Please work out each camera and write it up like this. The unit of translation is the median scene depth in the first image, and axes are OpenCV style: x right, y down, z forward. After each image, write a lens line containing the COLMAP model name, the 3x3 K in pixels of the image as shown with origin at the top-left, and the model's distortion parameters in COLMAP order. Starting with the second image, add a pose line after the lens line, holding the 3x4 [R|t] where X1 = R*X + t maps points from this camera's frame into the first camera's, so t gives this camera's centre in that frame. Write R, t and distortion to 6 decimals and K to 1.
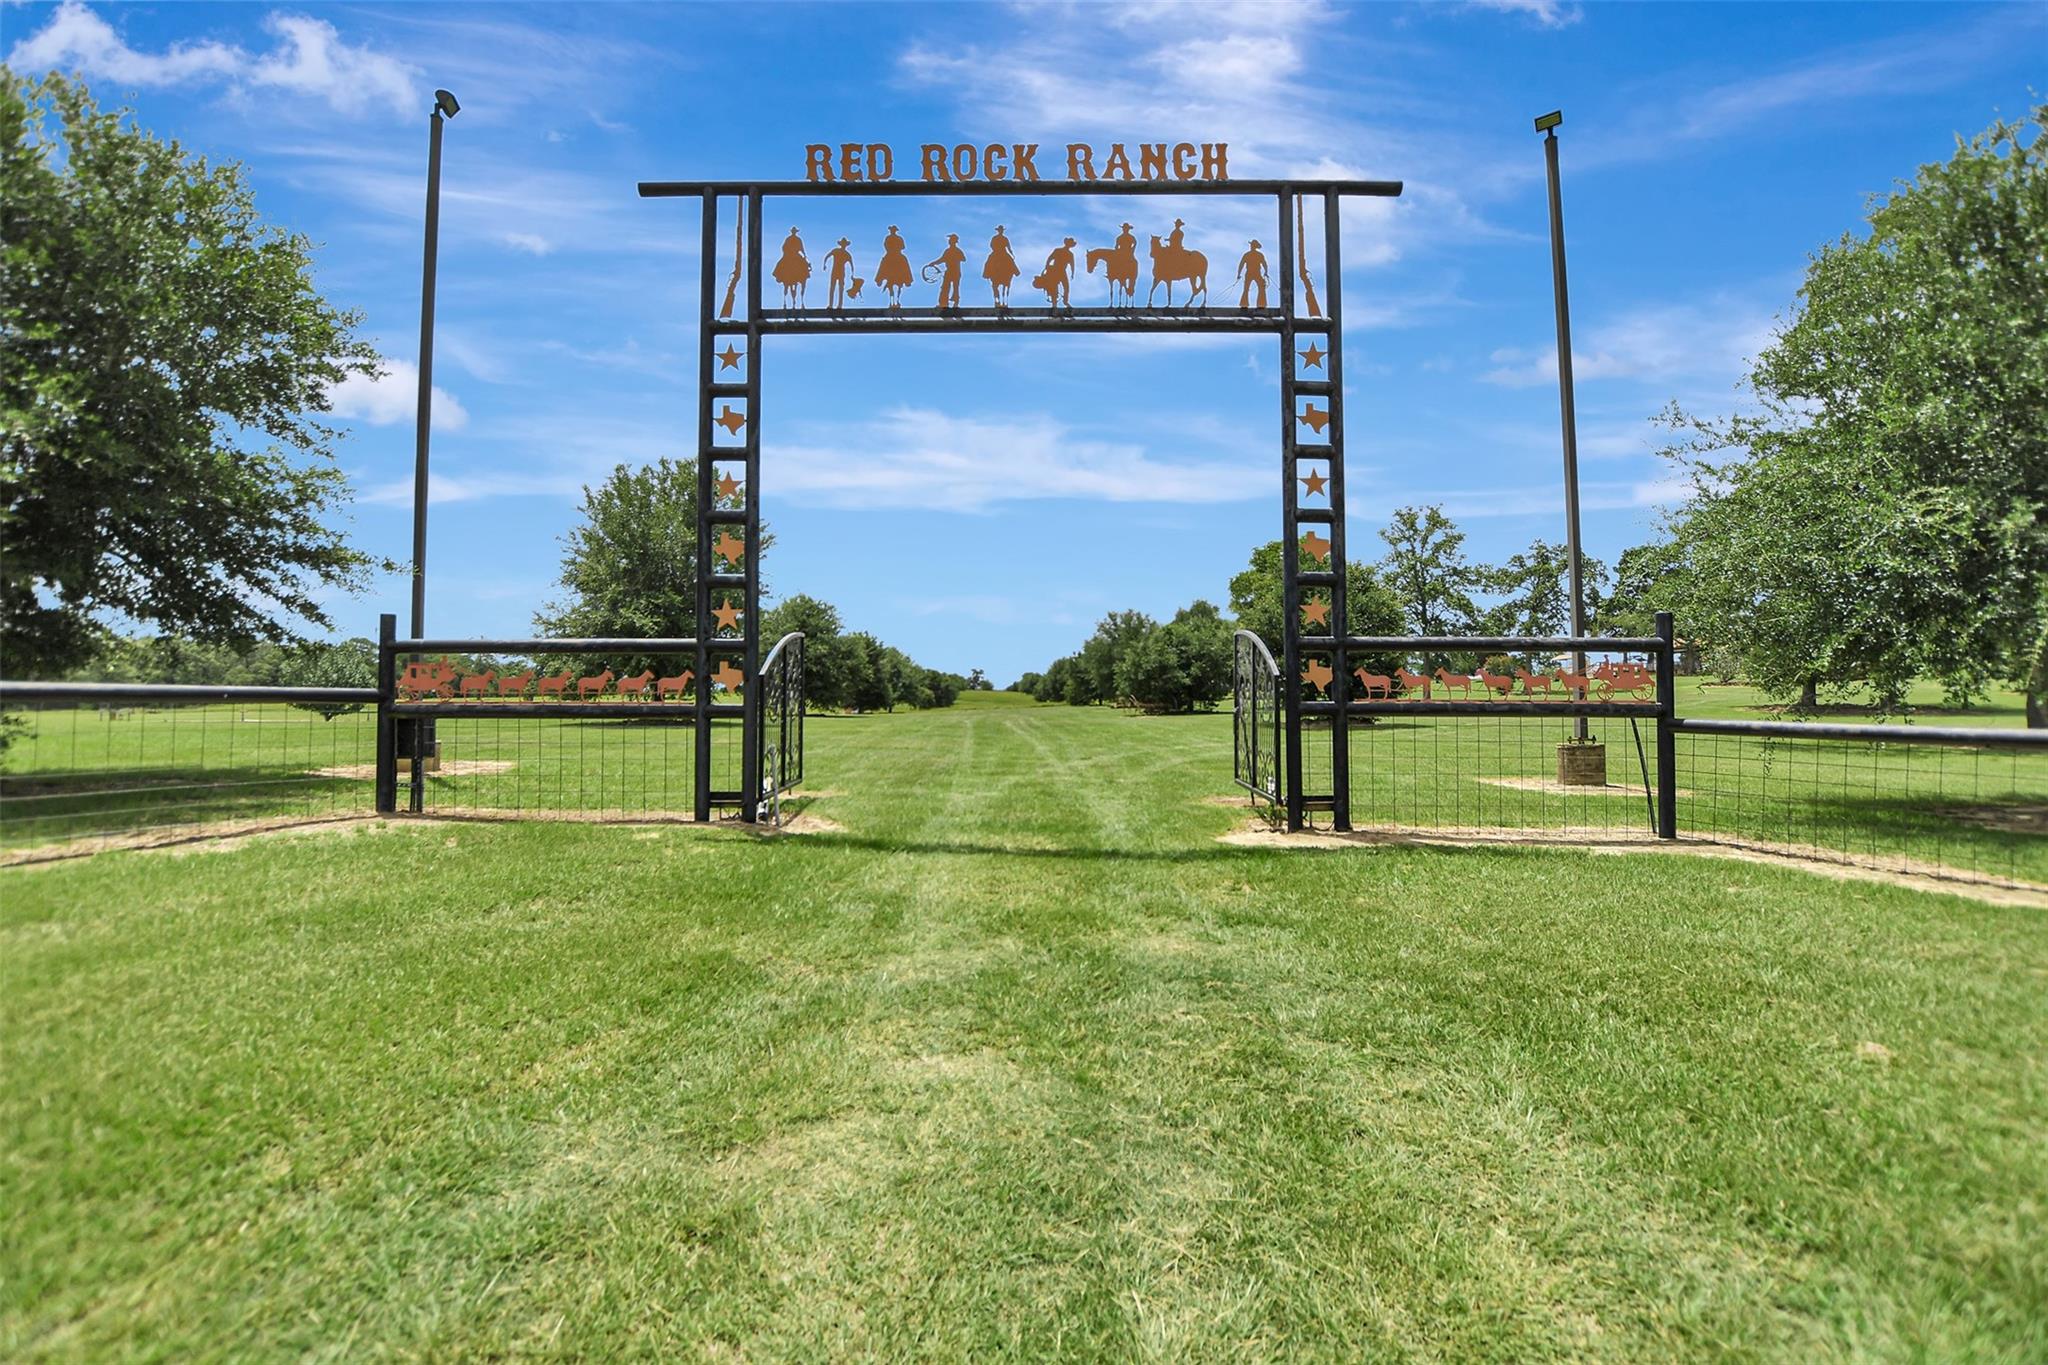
lens RADIAL K [[915.7, 0, 1023.0], [0, 915.7, 688.7], [0, 0, 1]] dist [-0.010235, 0.002399]
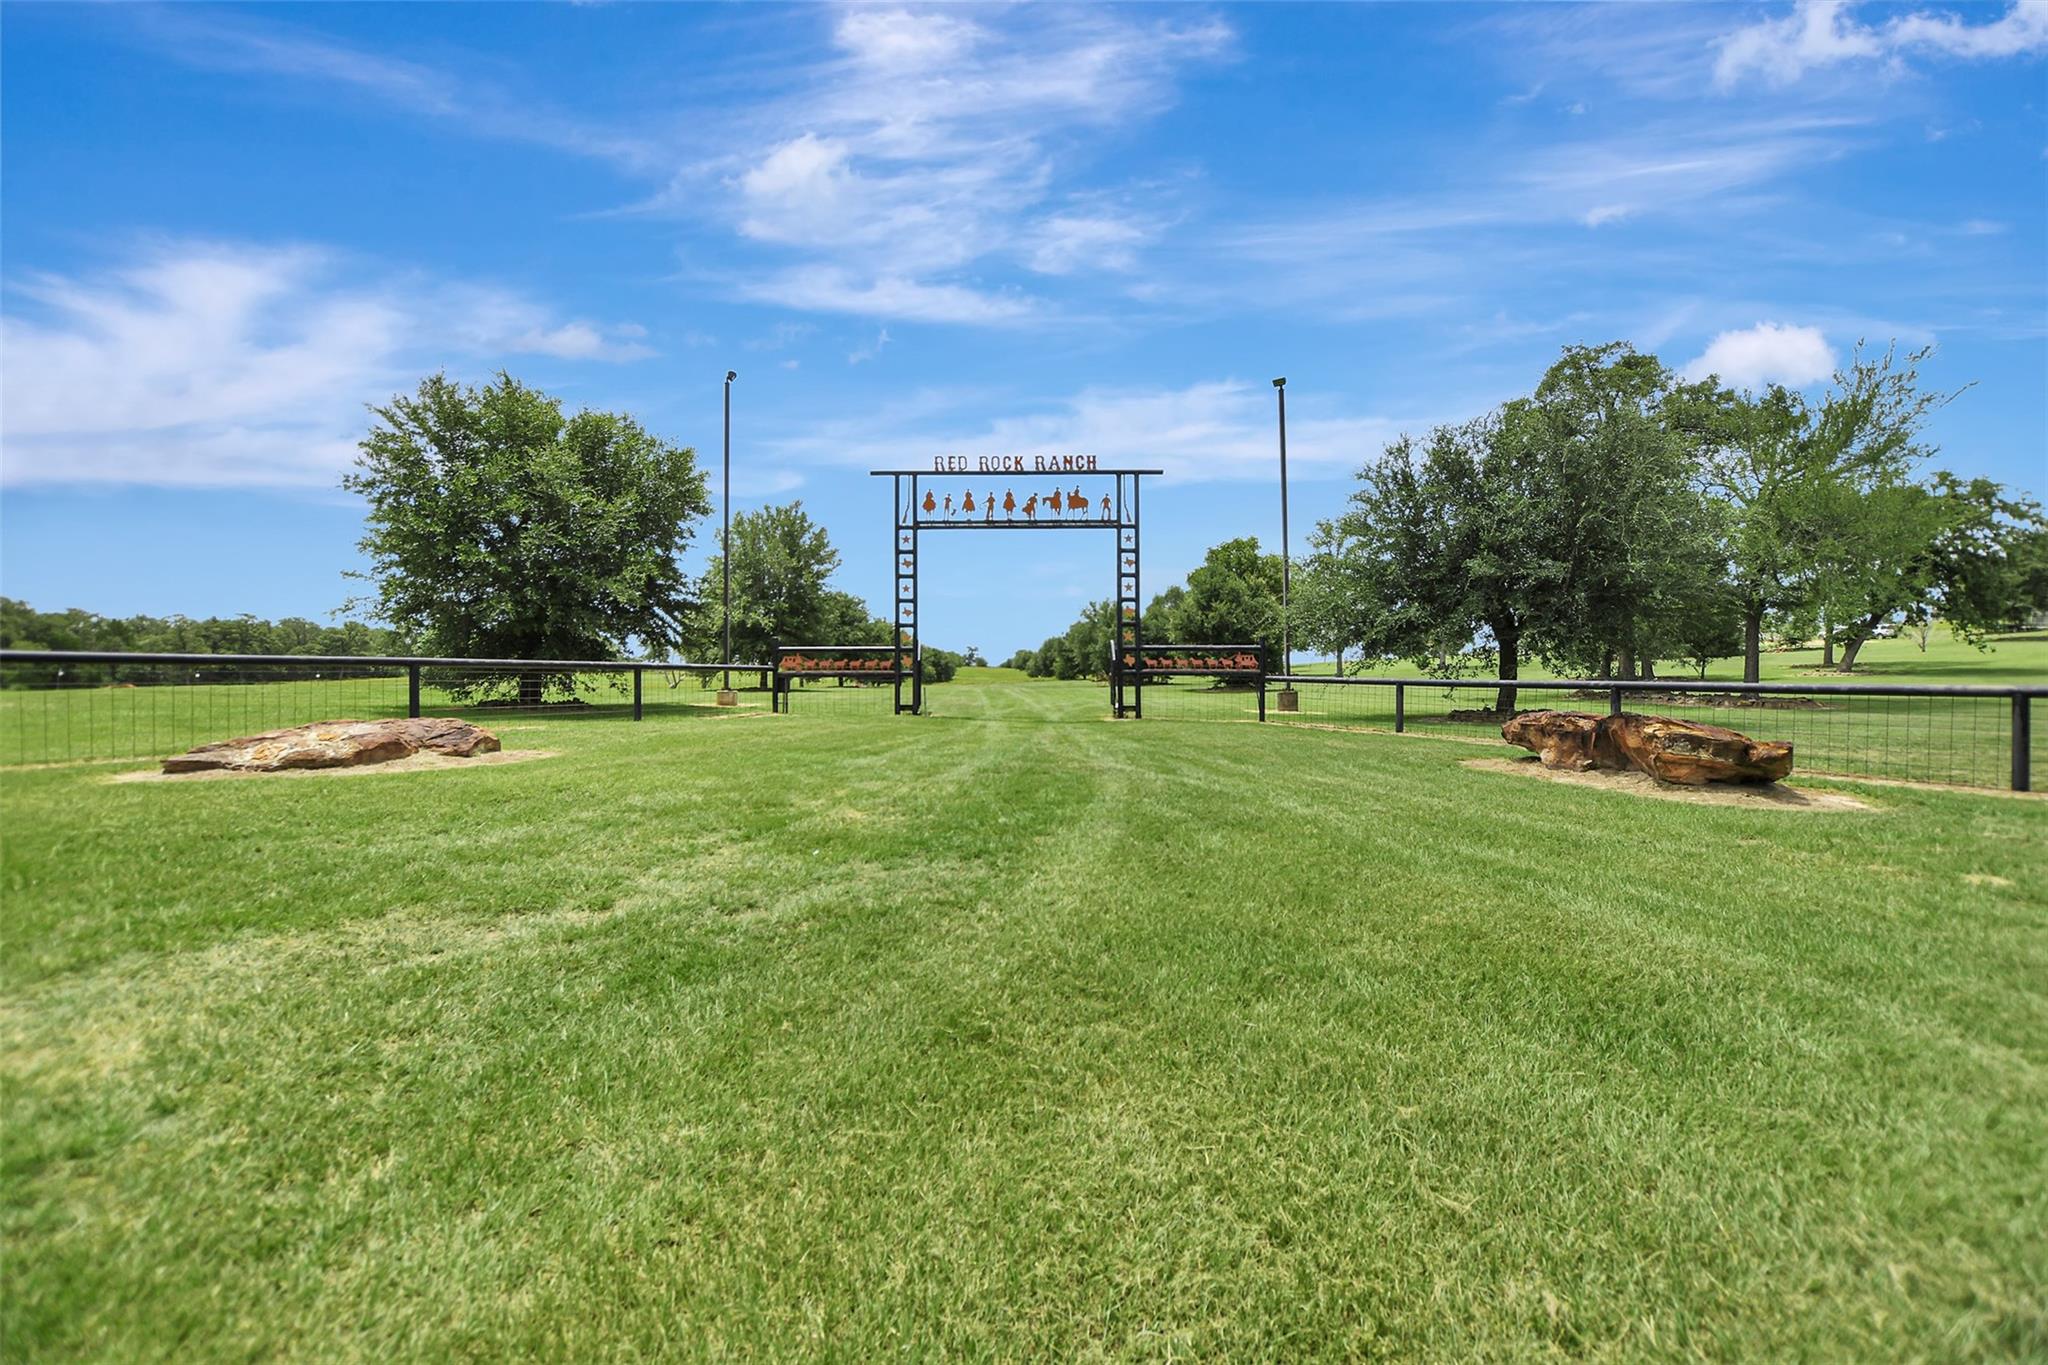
lens RADIAL K [[915.7, 0, 1017.6], [0, 915.7, 688.5], [0, 0, 1]] dist [-0.010235, 0.002399]
pose [[0.999997, -0.001864, 0.001526, -0.005598], [0.001825, 0.999677, 0.025334, -0.000710], [-0.001573, -0.025331, 0.999678, -1.624718]]
